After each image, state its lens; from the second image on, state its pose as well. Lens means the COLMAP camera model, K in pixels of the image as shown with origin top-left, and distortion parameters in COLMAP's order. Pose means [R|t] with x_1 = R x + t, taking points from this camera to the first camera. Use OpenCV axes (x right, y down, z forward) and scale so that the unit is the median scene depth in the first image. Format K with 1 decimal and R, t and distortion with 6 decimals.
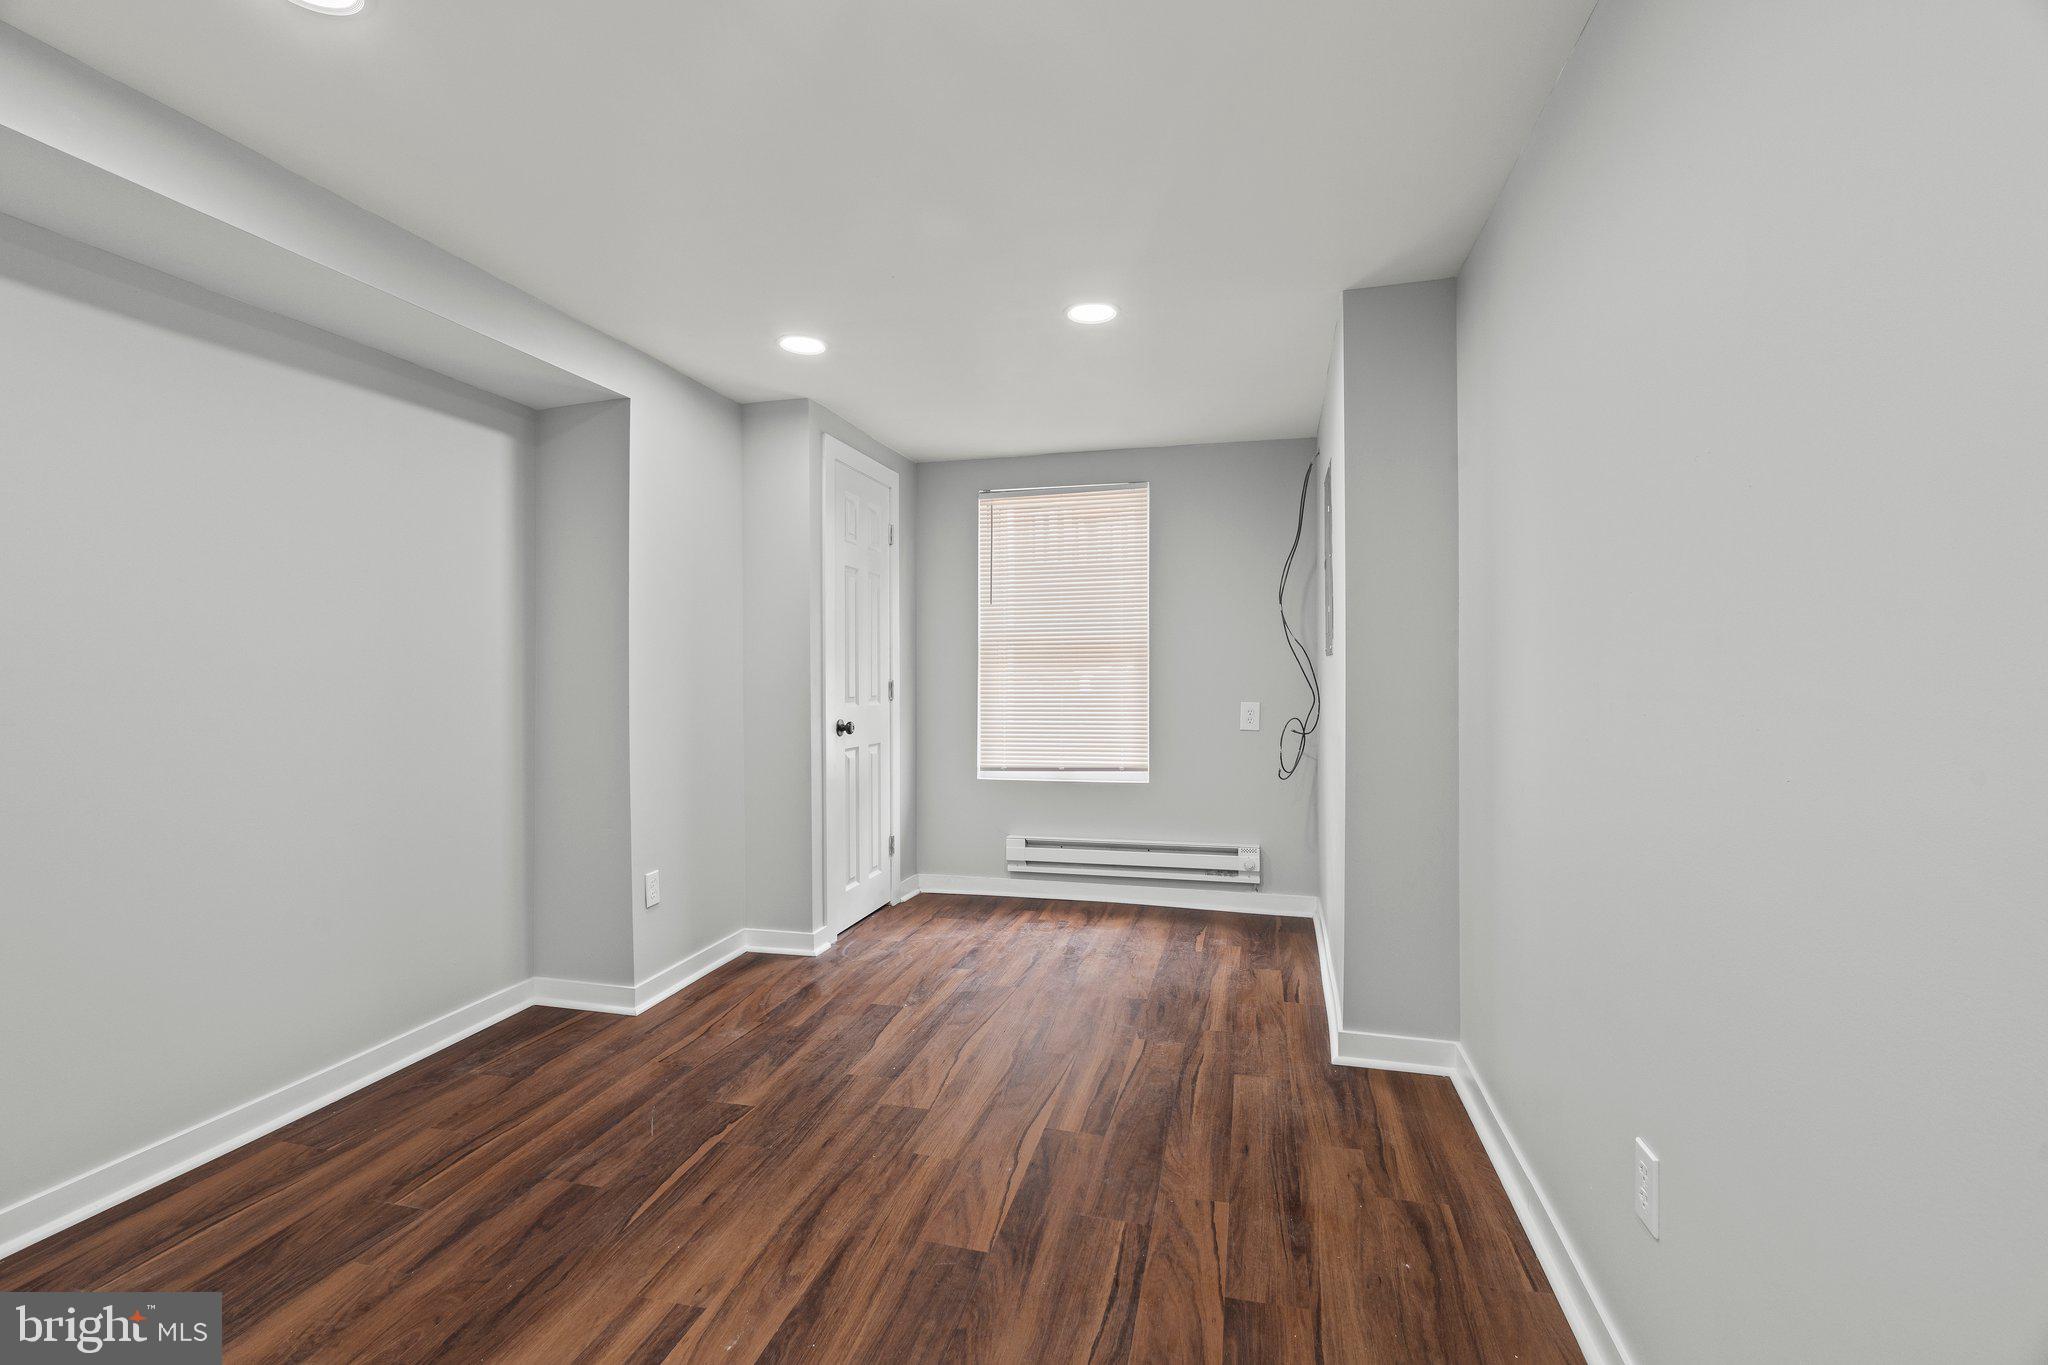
lens RADIAL K [[924.7, 0, 1015.3], [0, 924.7, 684.4], [0, 0, 1]] dist [-0.003705, 0.001391]
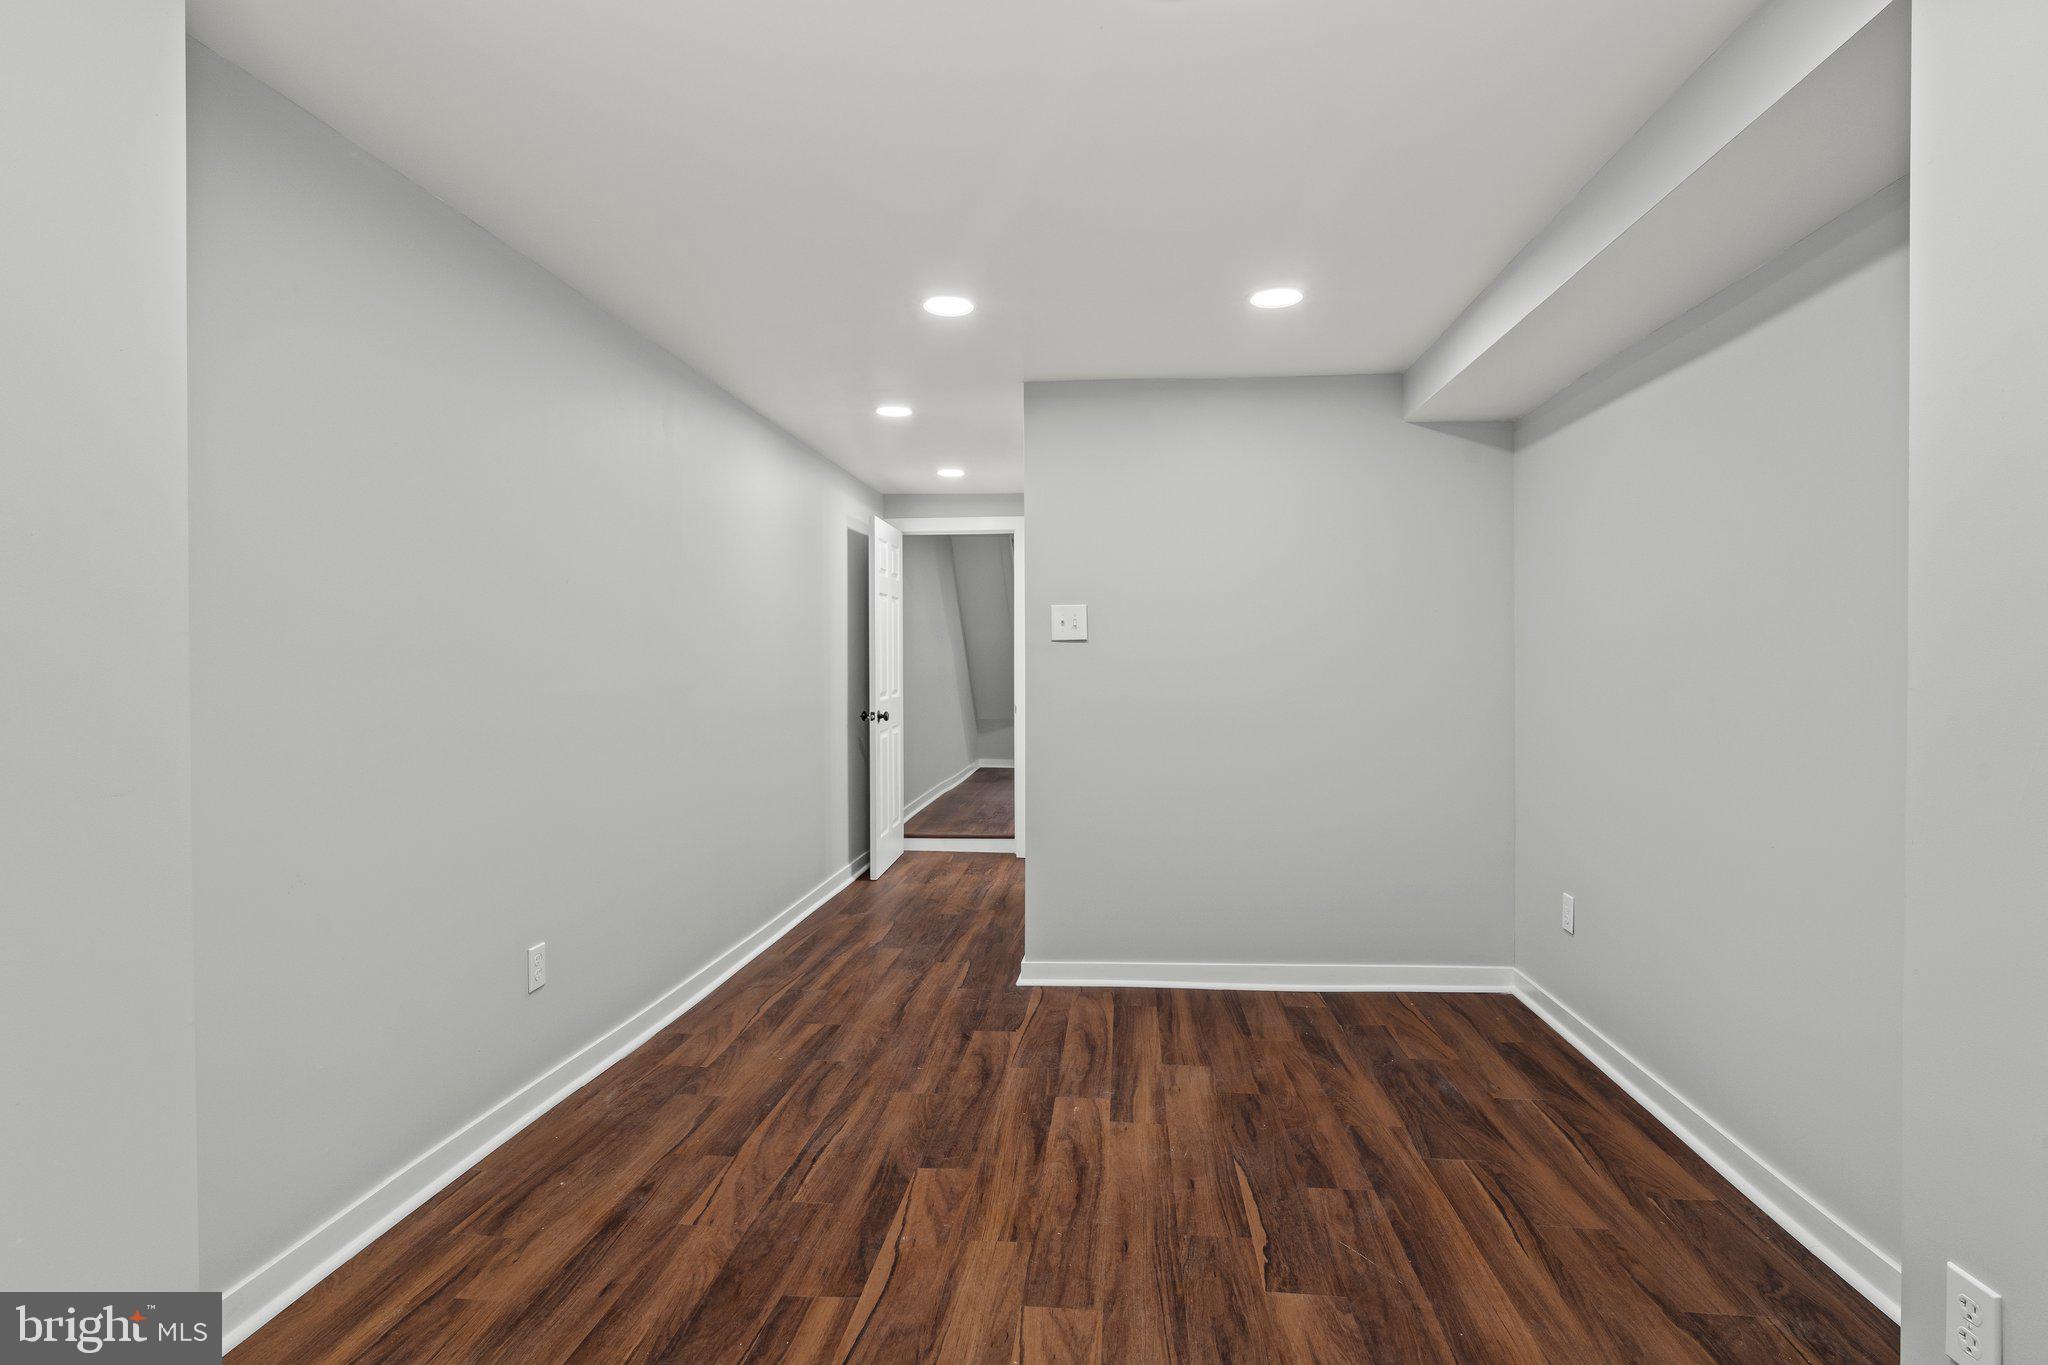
lens RADIAL K [[992.6, 0, 1028.4], [0, 992.6, 671.9], [0, 0, 1]] dist [-0.006339, 0.001525]
pose [[-0.988341, 0.006641, -0.152113, 0.017382], [0.002645, 0.999646, 0.026457, -0.052798], [0.152235, 0.025746, -0.988009, 1.988569]]
